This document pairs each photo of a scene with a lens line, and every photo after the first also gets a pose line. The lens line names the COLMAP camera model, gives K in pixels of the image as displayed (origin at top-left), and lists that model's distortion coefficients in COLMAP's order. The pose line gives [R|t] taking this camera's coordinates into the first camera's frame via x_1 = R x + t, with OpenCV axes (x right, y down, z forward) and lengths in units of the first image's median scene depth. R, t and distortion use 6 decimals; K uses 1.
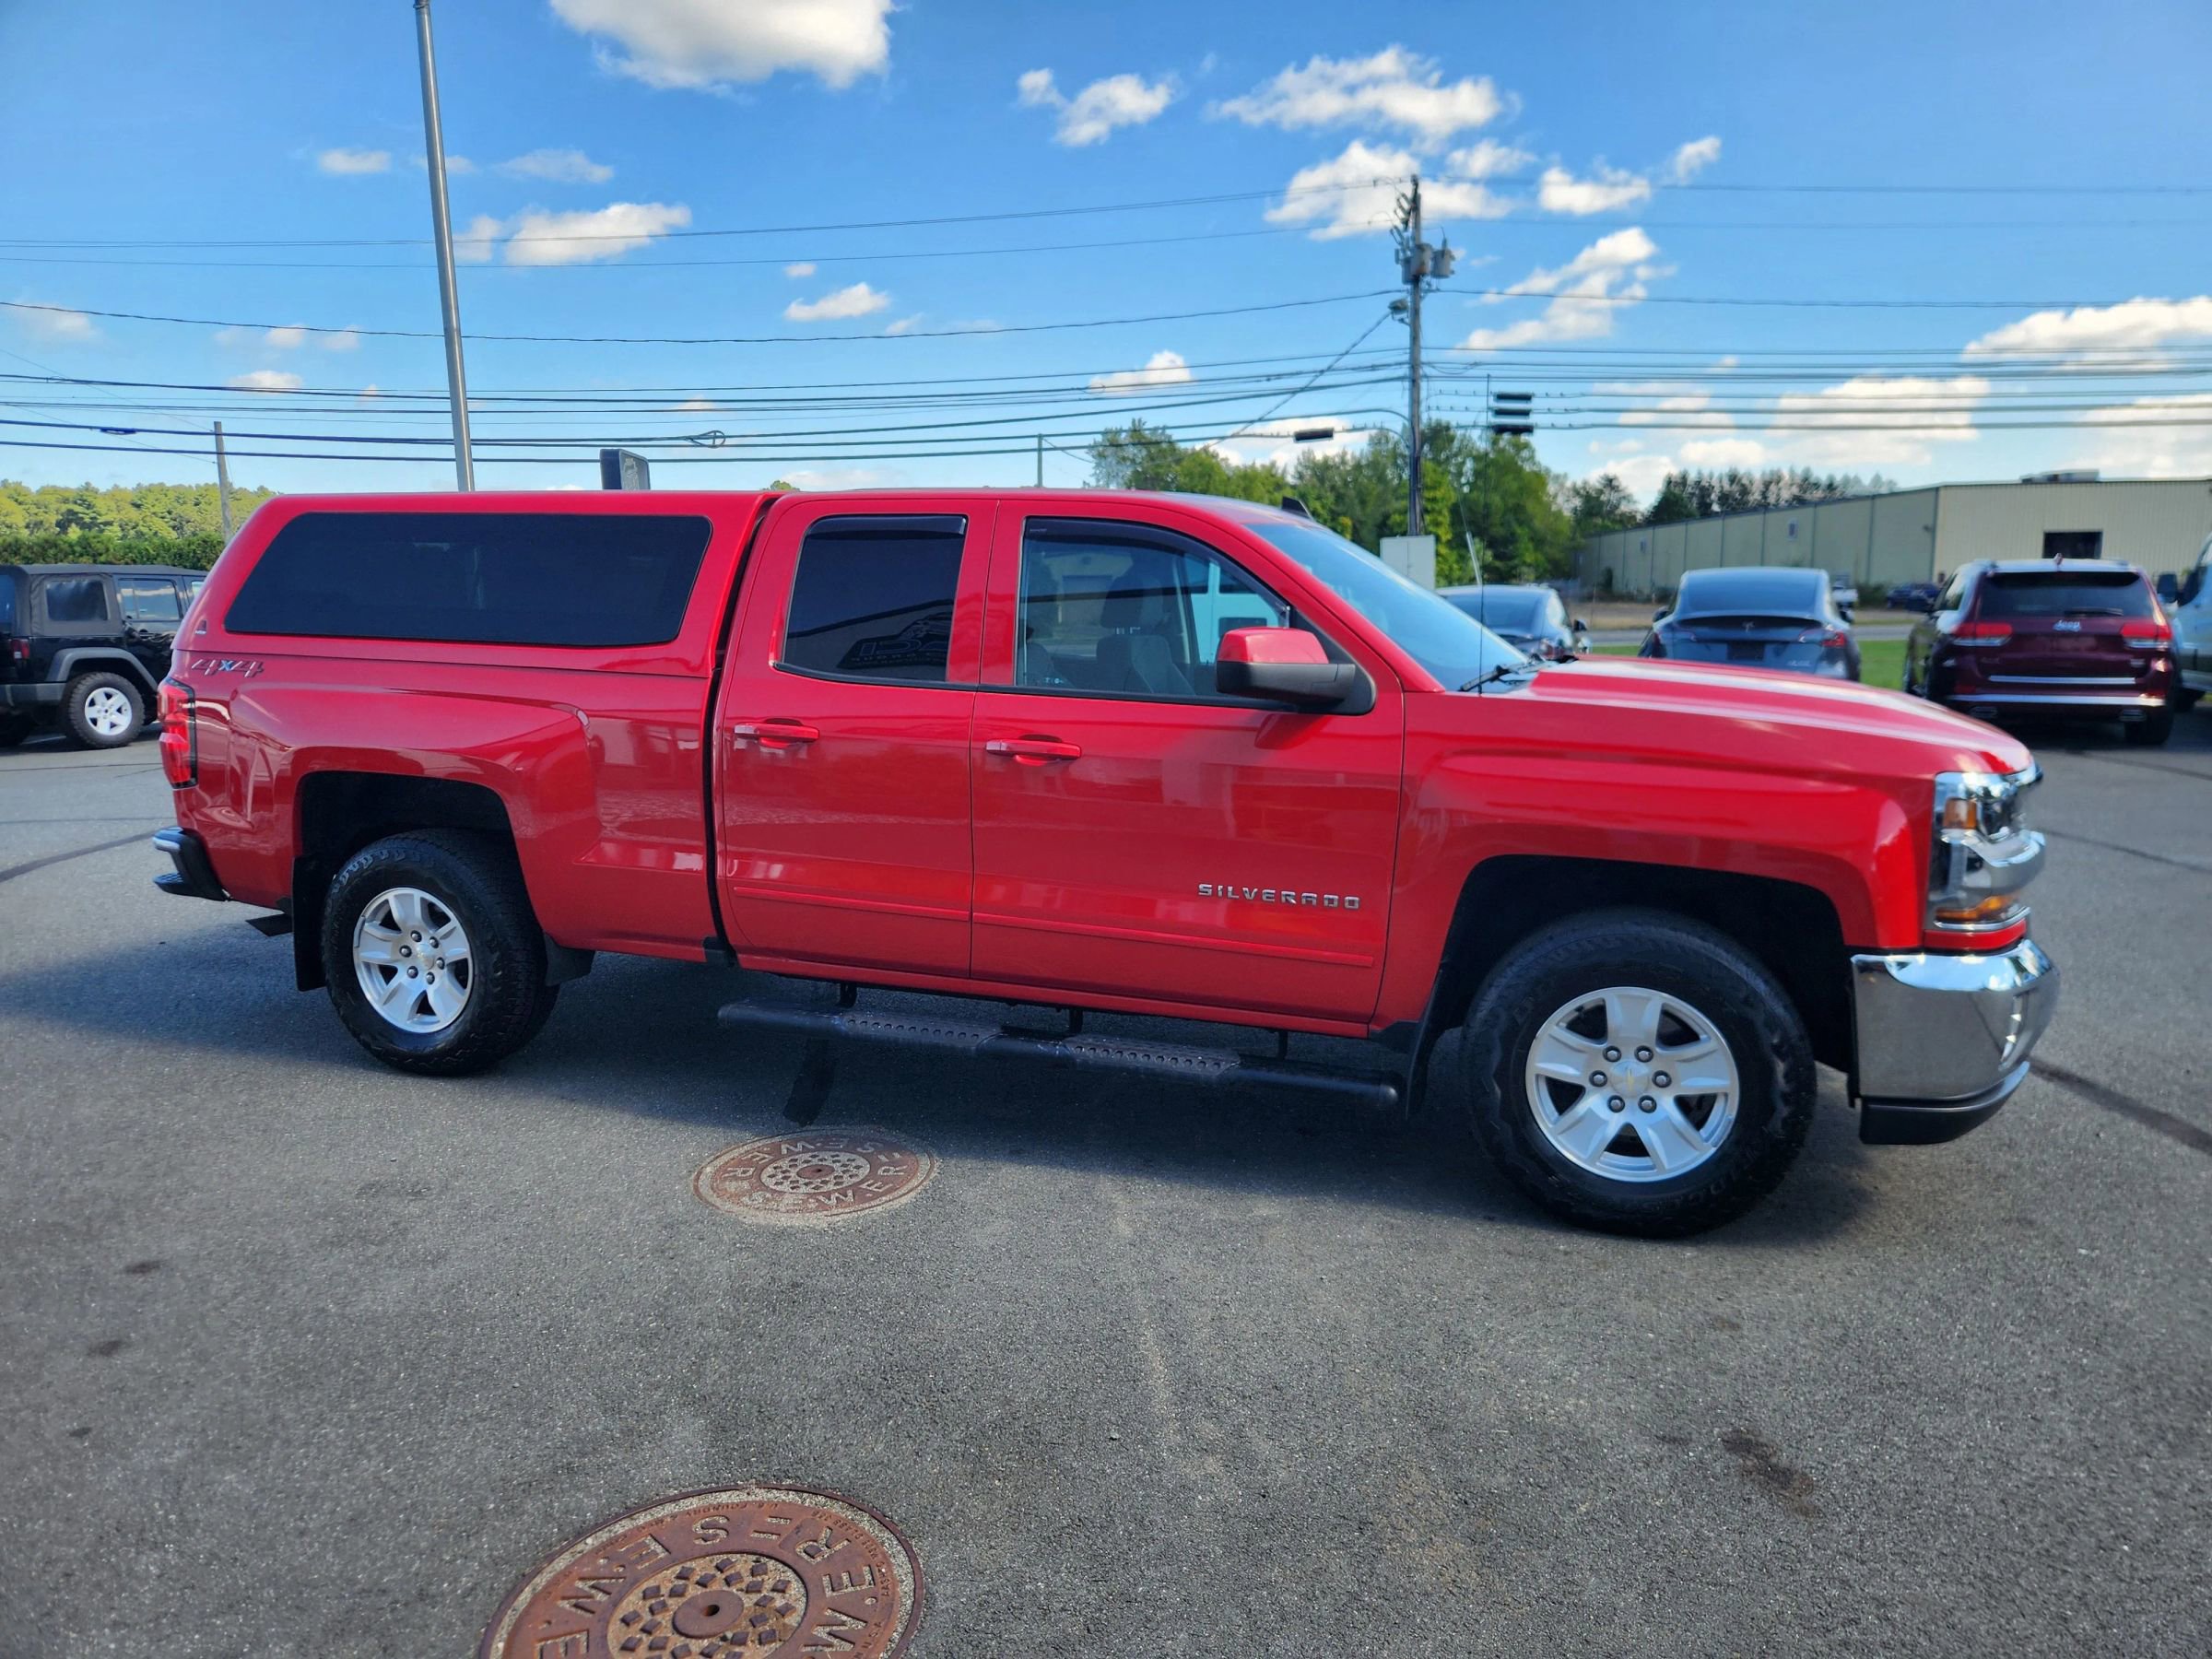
lens RADIAL K [[1488.0, 0, 1113.3], [0, 1488.0, 820.9], [0, 0, 1]] dist [0.067707, -0.066823]
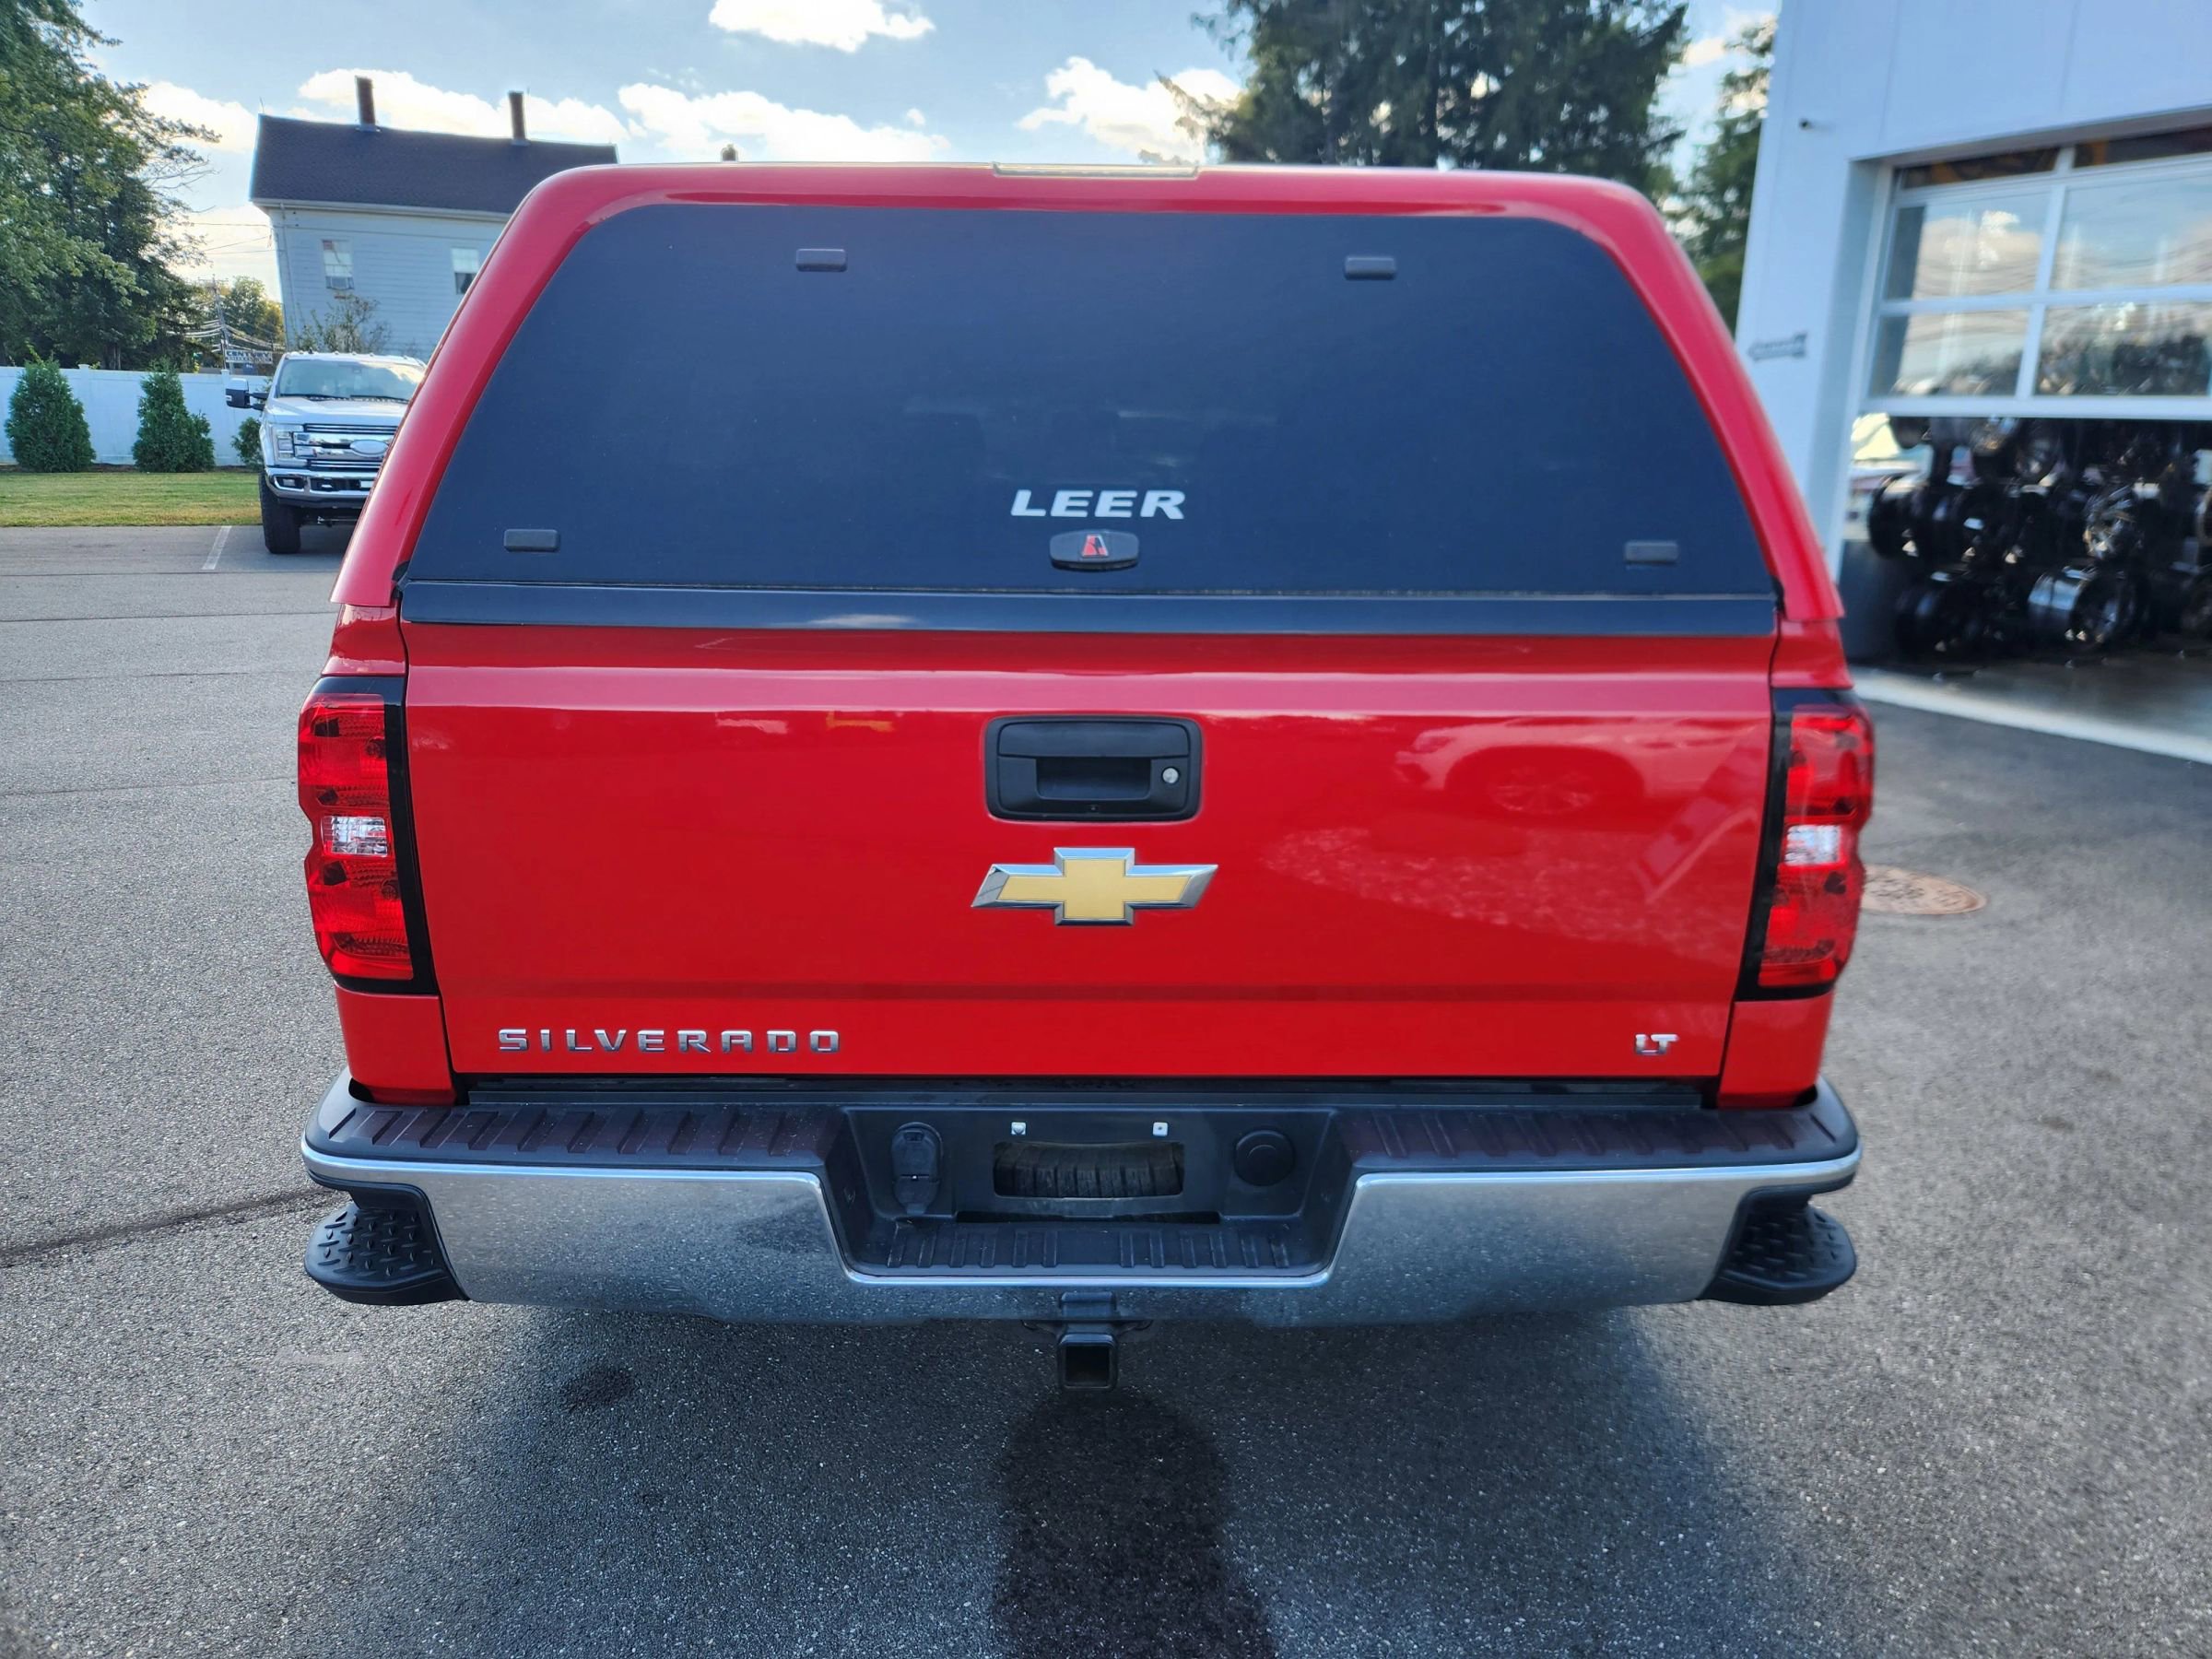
lens RADIAL K [[1482.1, 0, 1097.2], [0, 1482.1, 803.6], [0, 0, 1]] dist [0.072975, -0.062467]
pose [[-0.340289, -0.227944, 0.912275, -0.287551], [0.126633, 0.950227, 0.284662, -0.062400], [-0.931755, 0.212392, -0.294487, 0.409671]]
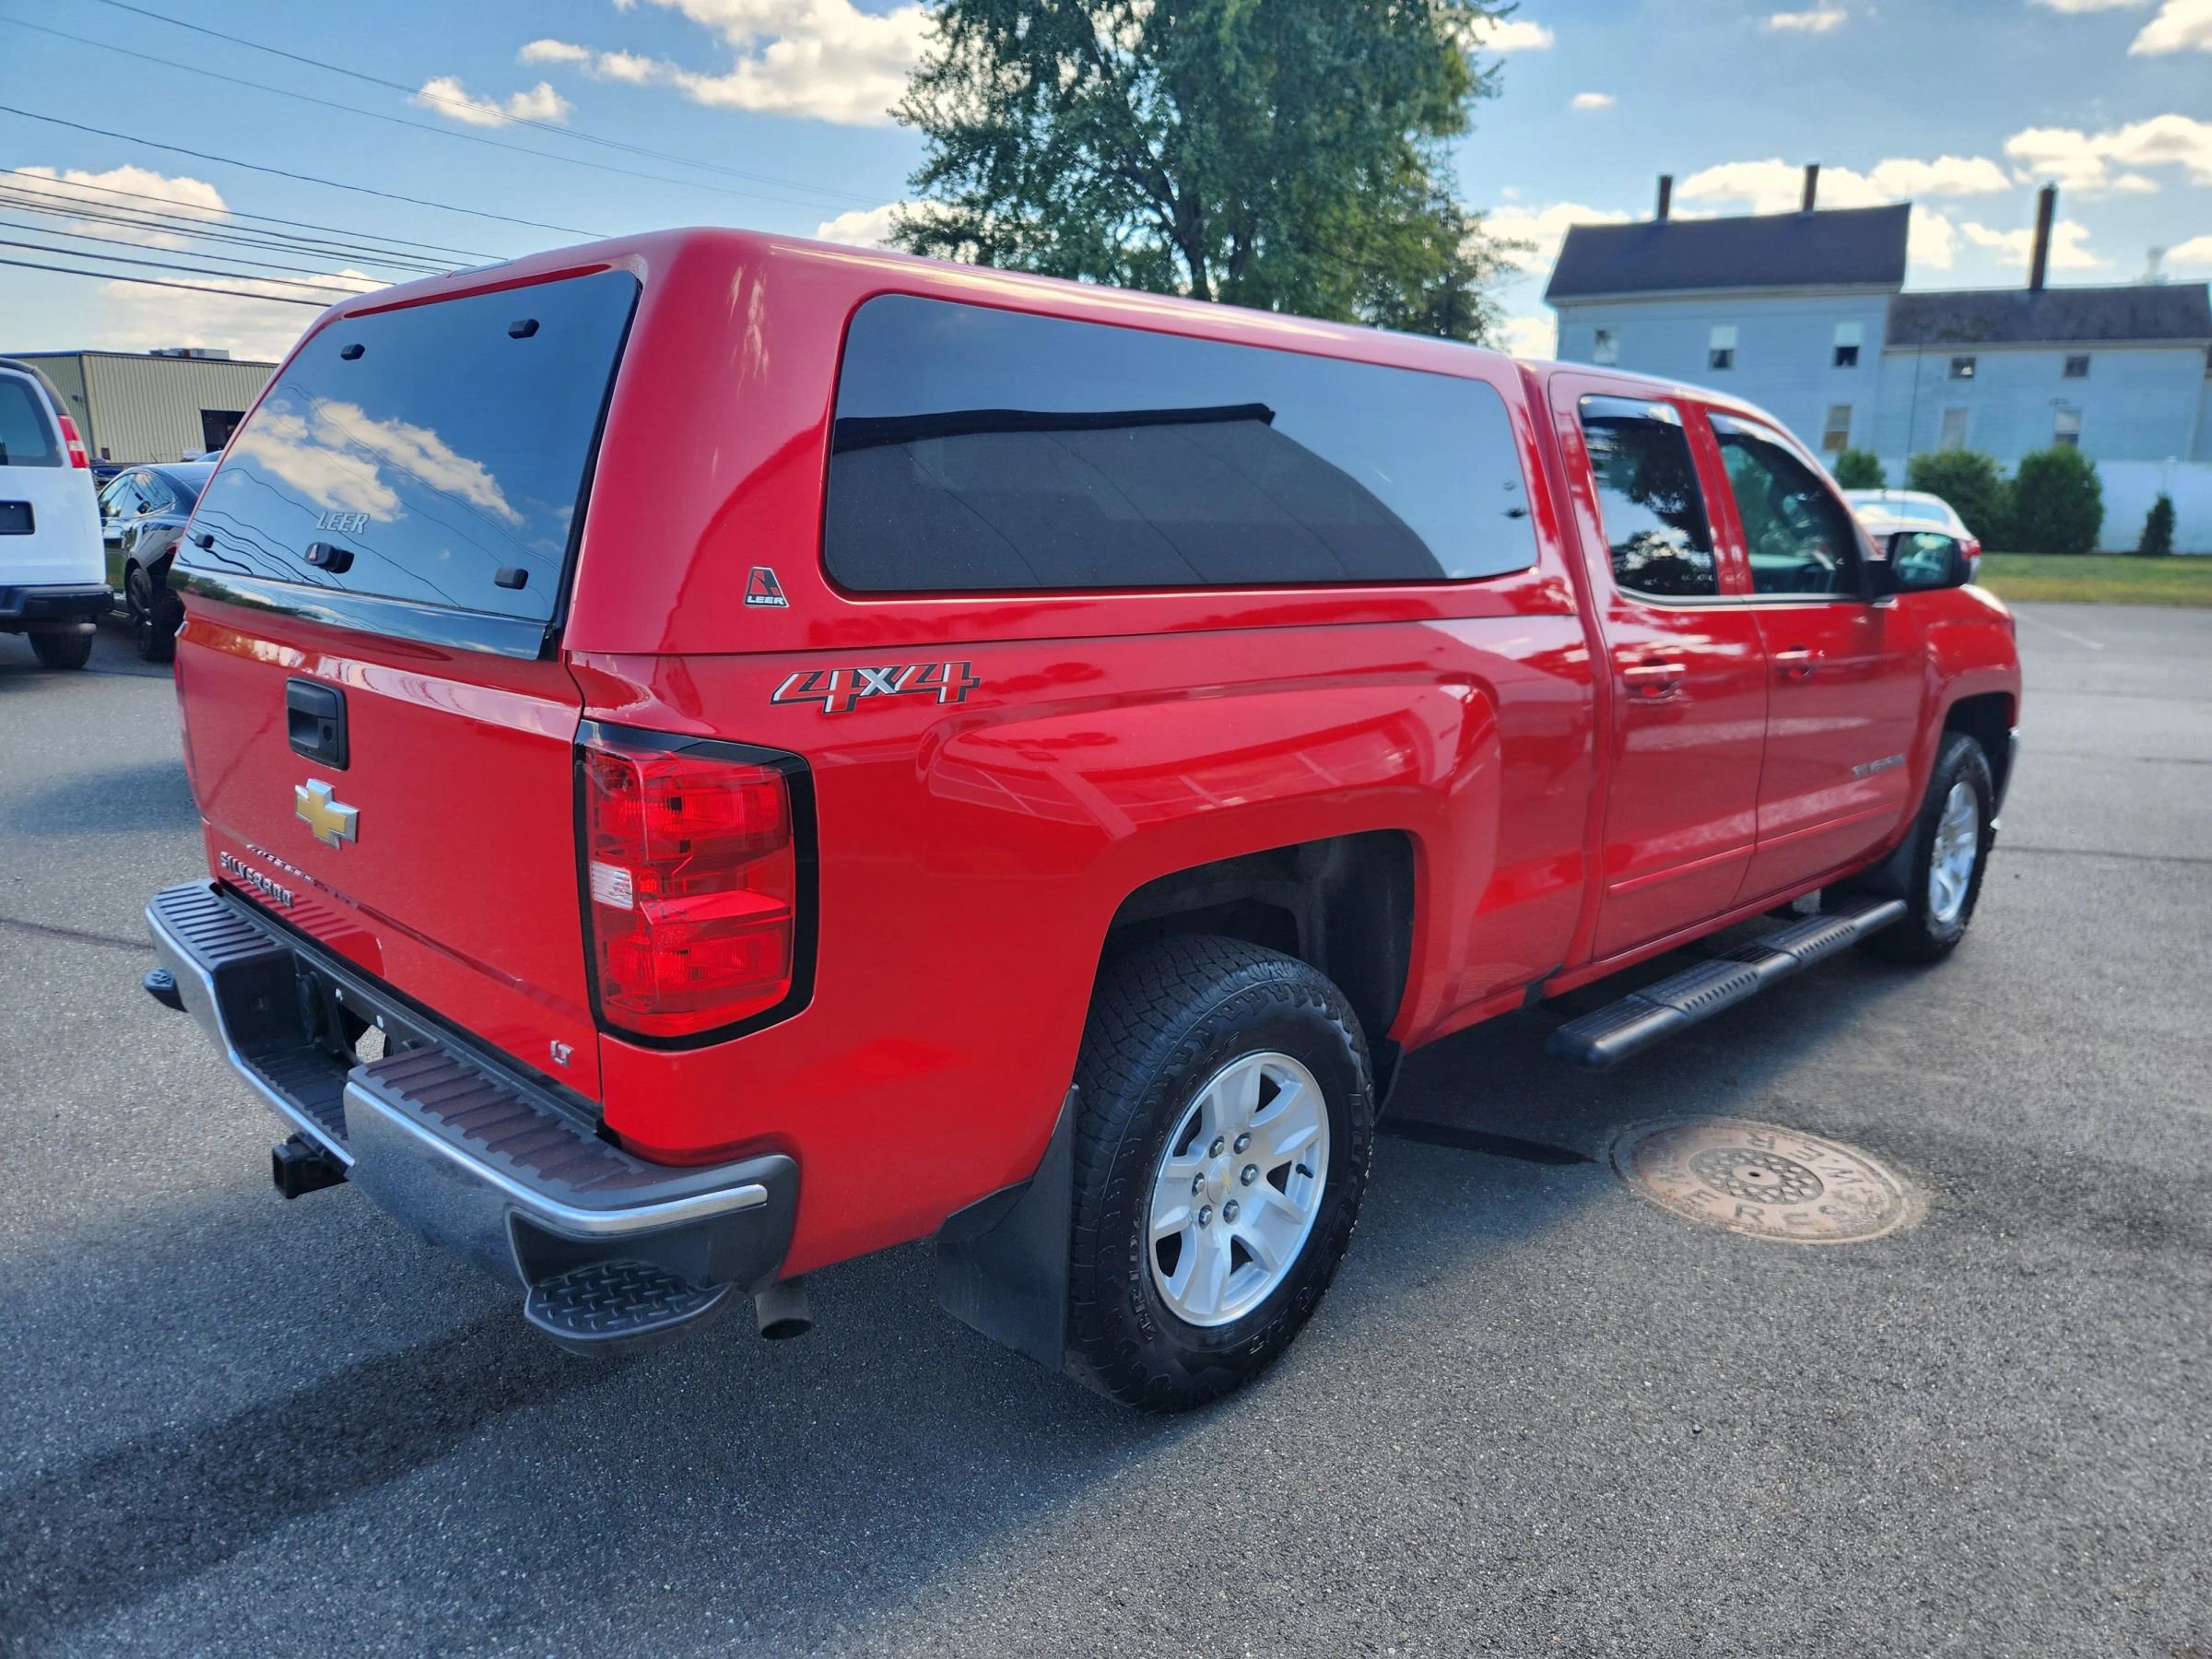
lens RADIAL K [[1477.1, 0, 1113.9], [0, 1477.1, 808.7], [0, 0, 1]] dist [0.075793, -0.066644]
pose [[0.431343, -0.181580, 0.883726, -0.283417], [0.118057, 0.982474, 0.144247, -0.037087], [-0.894431, 0.042110, 0.445220, 0.243740]]
